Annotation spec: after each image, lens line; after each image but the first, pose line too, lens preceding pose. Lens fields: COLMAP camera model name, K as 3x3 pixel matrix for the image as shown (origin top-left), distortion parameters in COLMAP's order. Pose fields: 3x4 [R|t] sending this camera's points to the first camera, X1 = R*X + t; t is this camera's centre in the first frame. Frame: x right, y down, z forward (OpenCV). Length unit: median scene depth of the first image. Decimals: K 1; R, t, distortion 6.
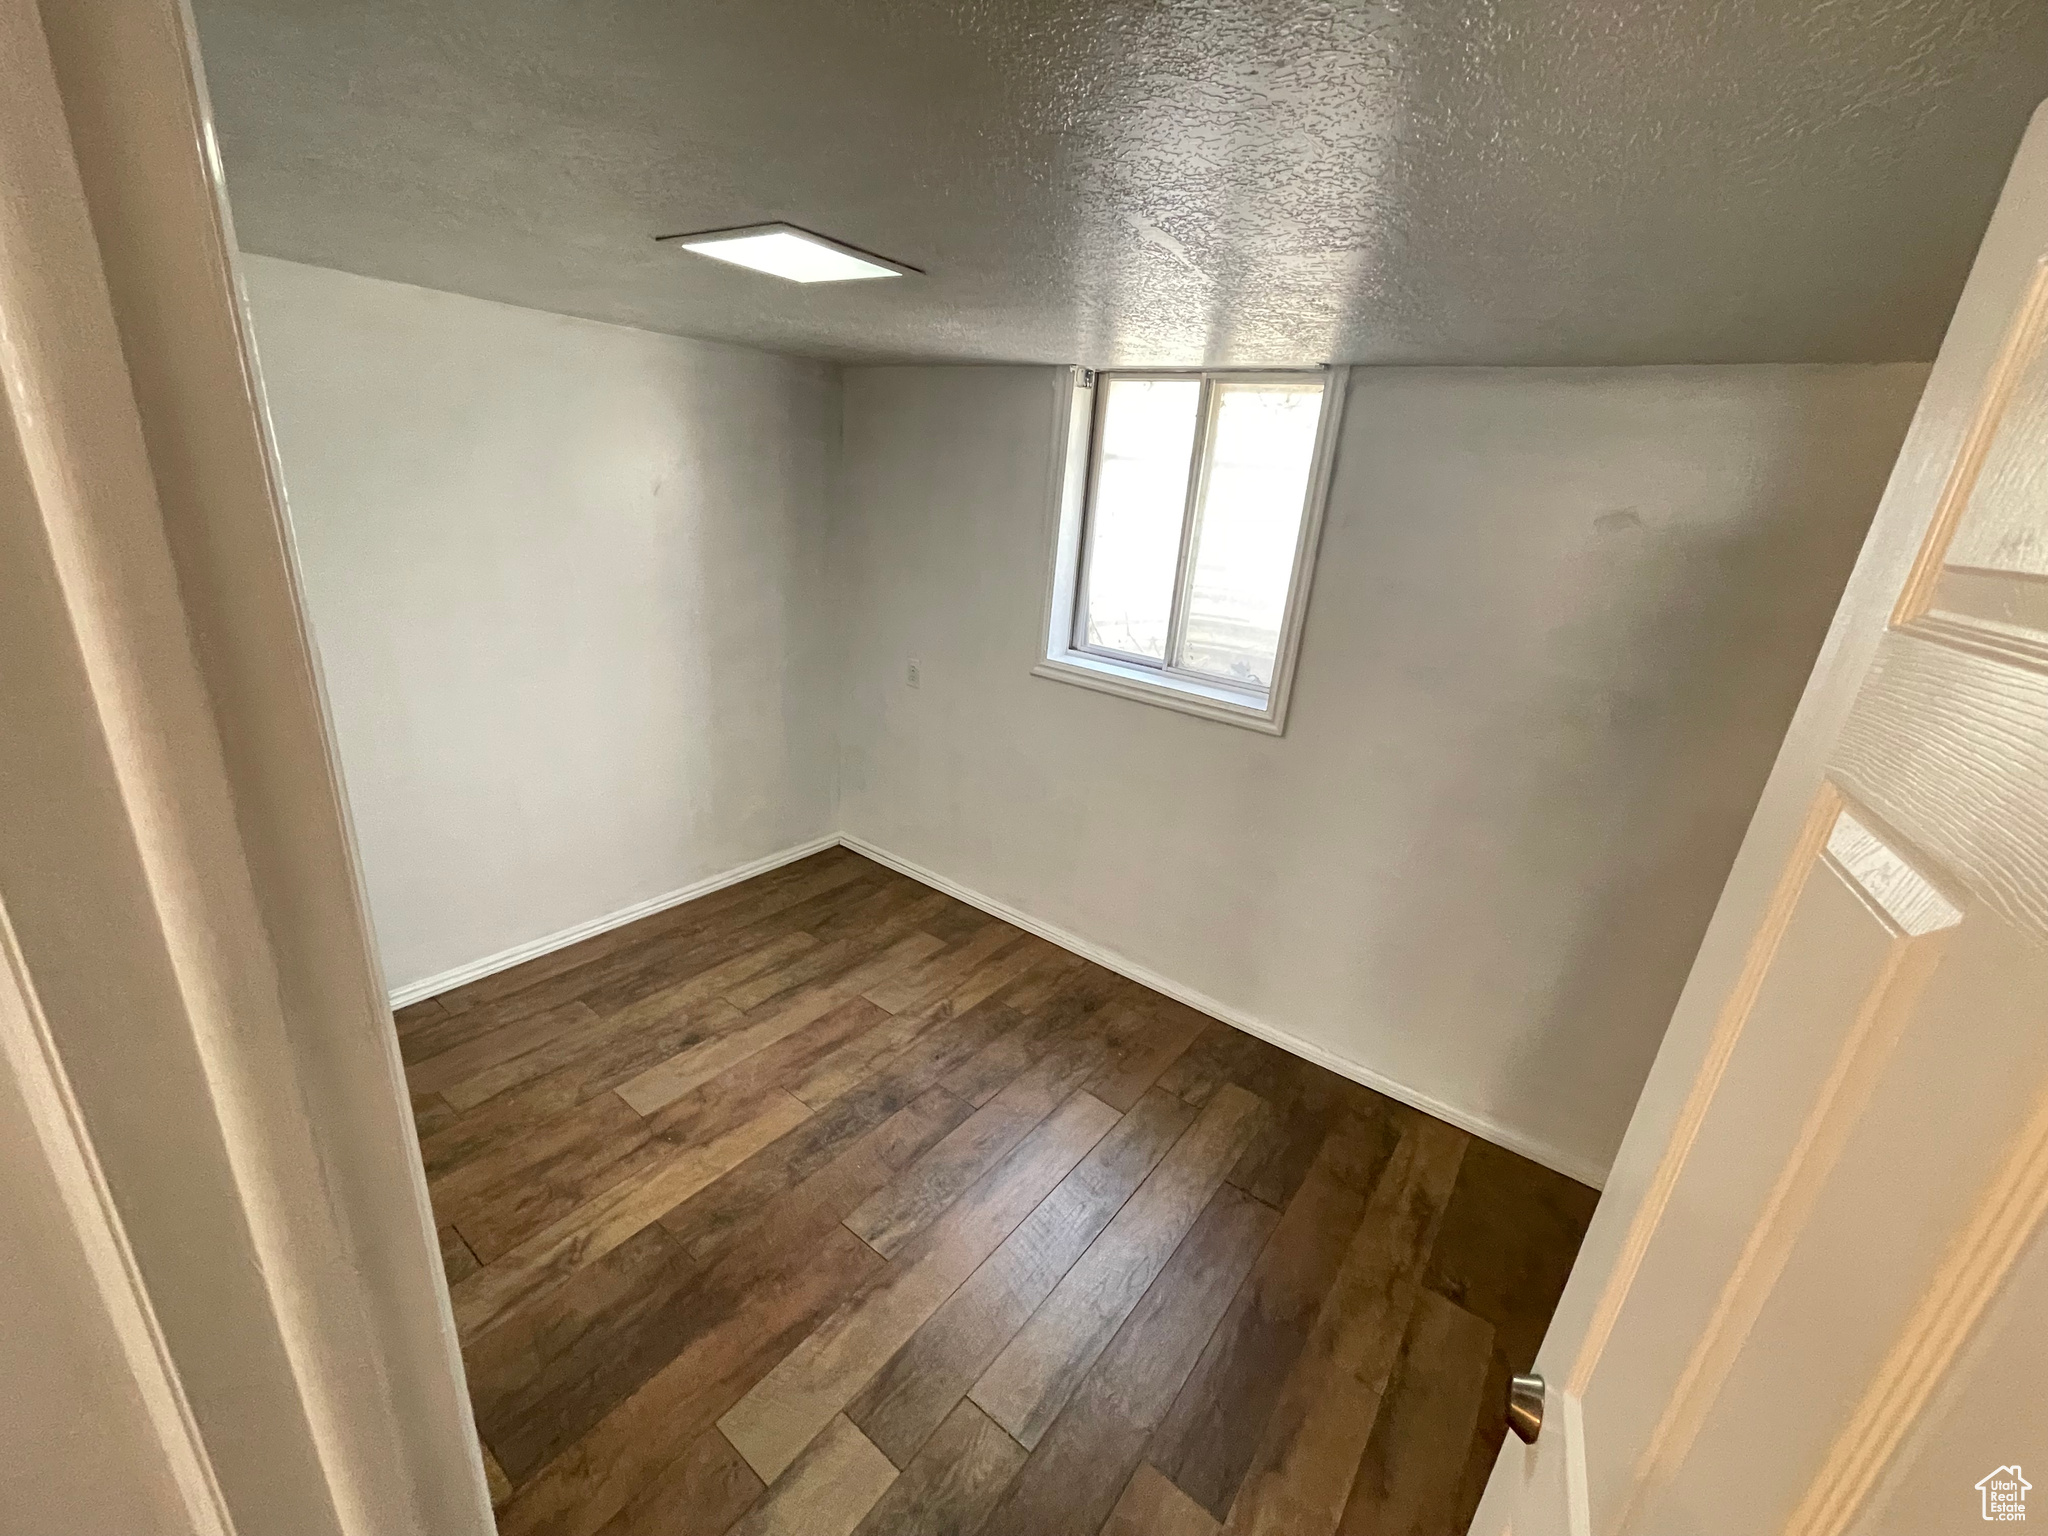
lens RADIAL K [[831.6, 0, 1023.5], [0, 831.6, 766.9], [0, 0, 1]] dist [-0.000185, -0.000131]
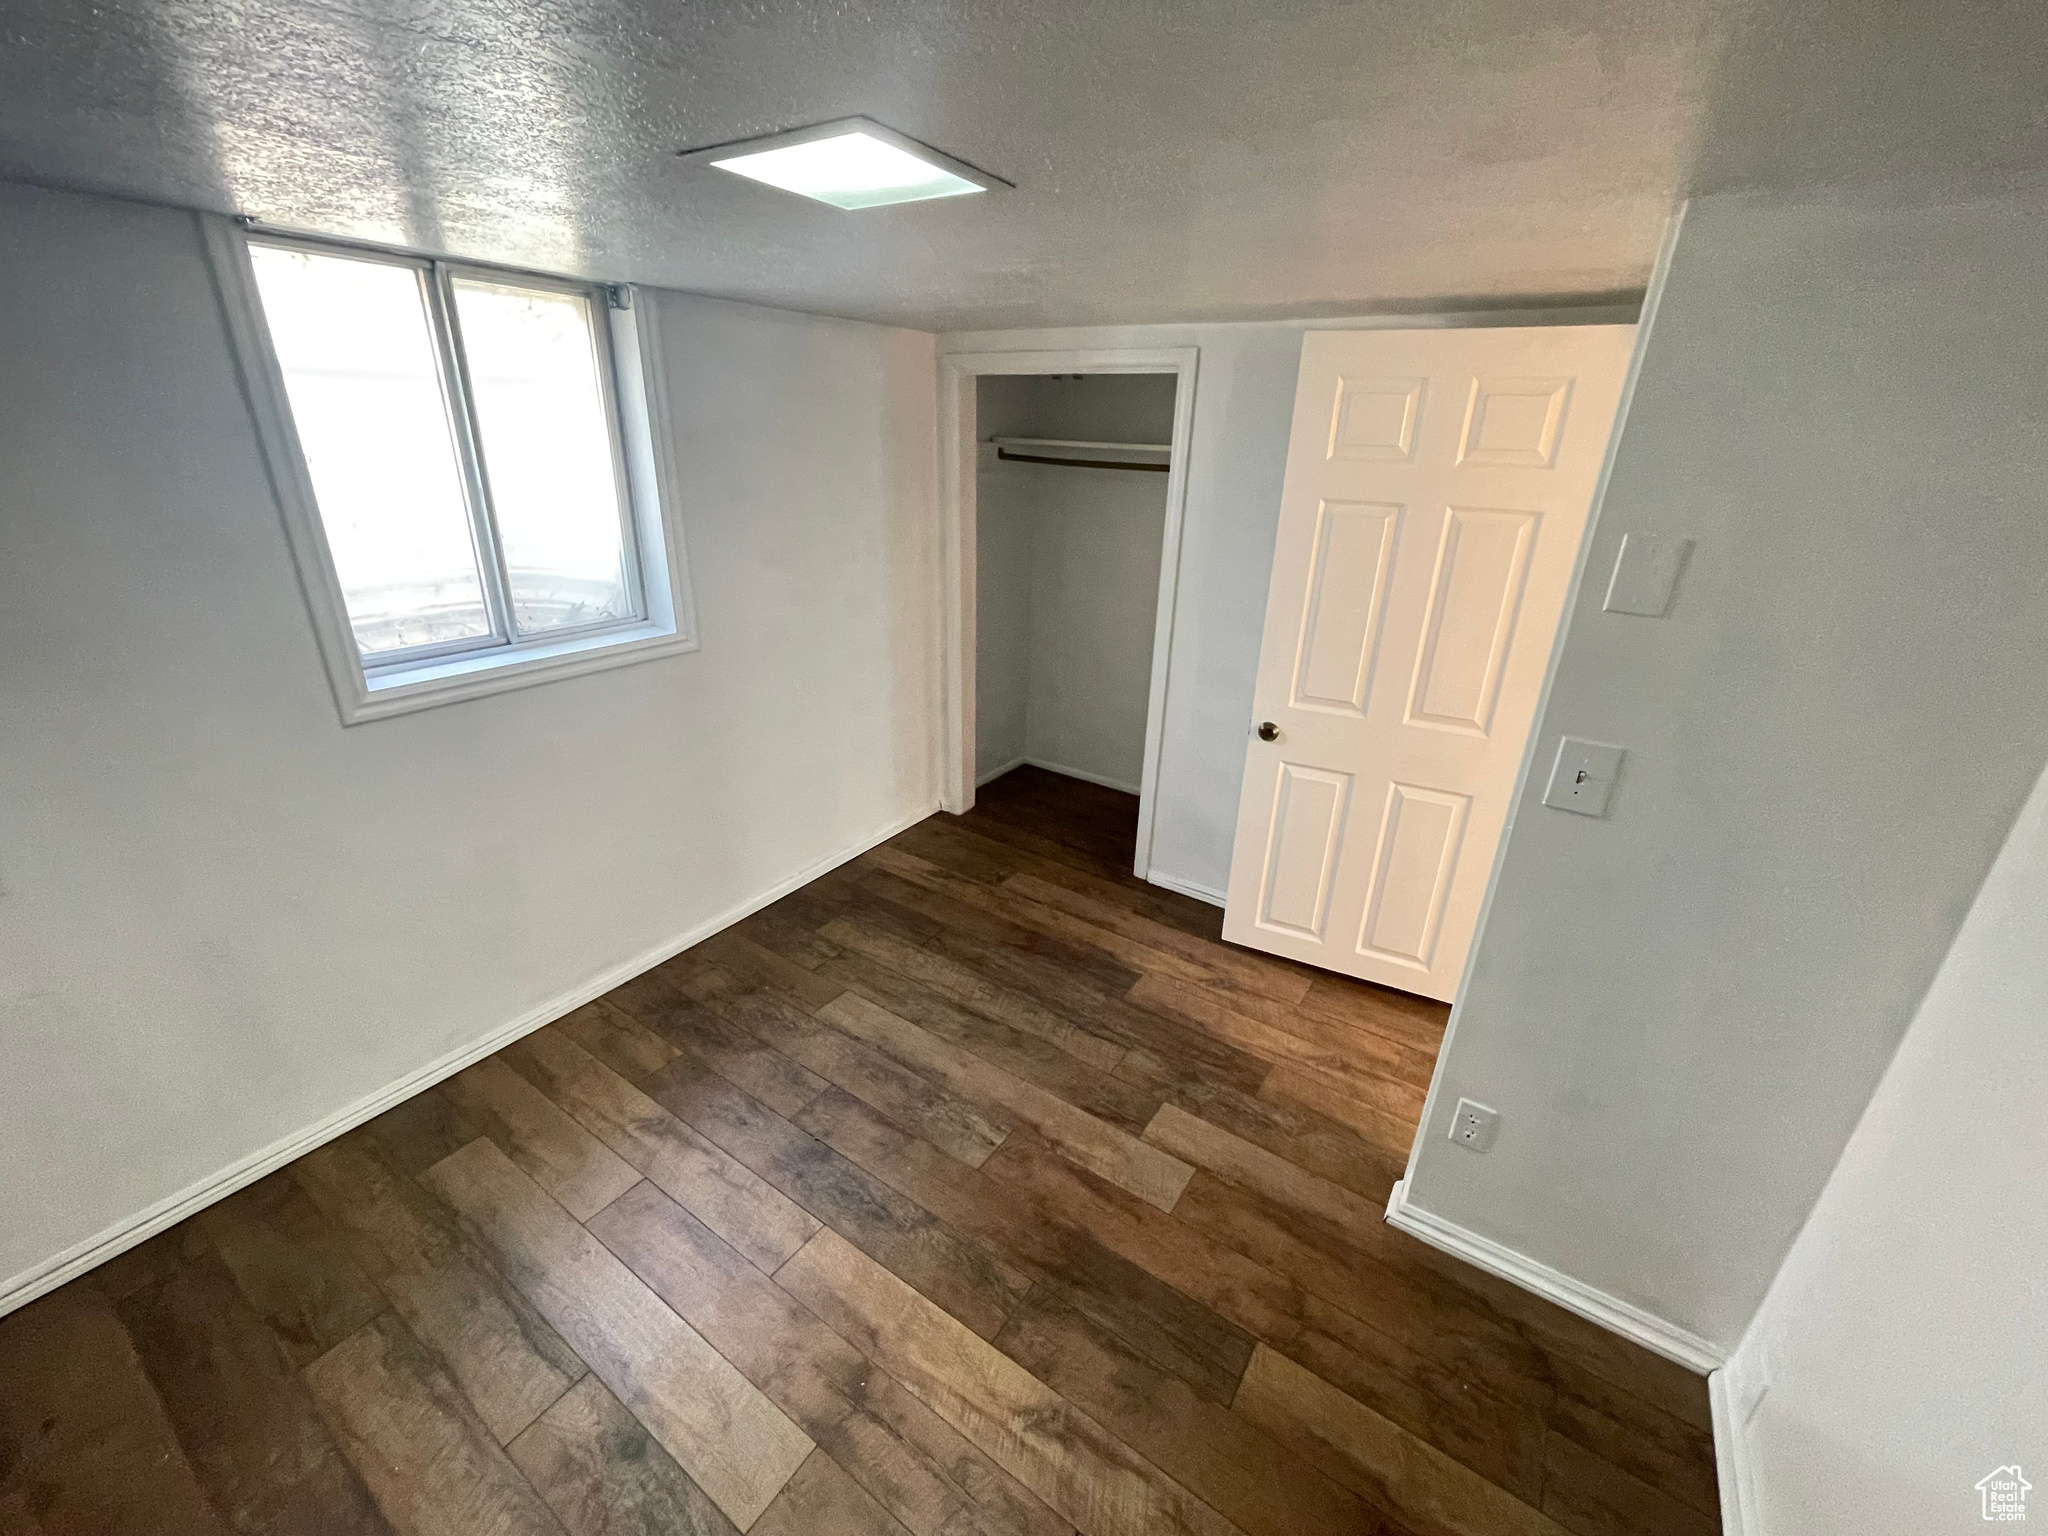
lens RADIAL K [[831.6, 0, 1023.5], [0, 831.6, 766.9], [0, 0, 1]] dist [-0.000185, -0.000131]
pose [[-0.050723, -0.448144, 0.892521, -0.784917], [0.305185, 0.843970, 0.441109, -0.272042], [-0.950941, 0.294758, 0.093958, 0.591596]]
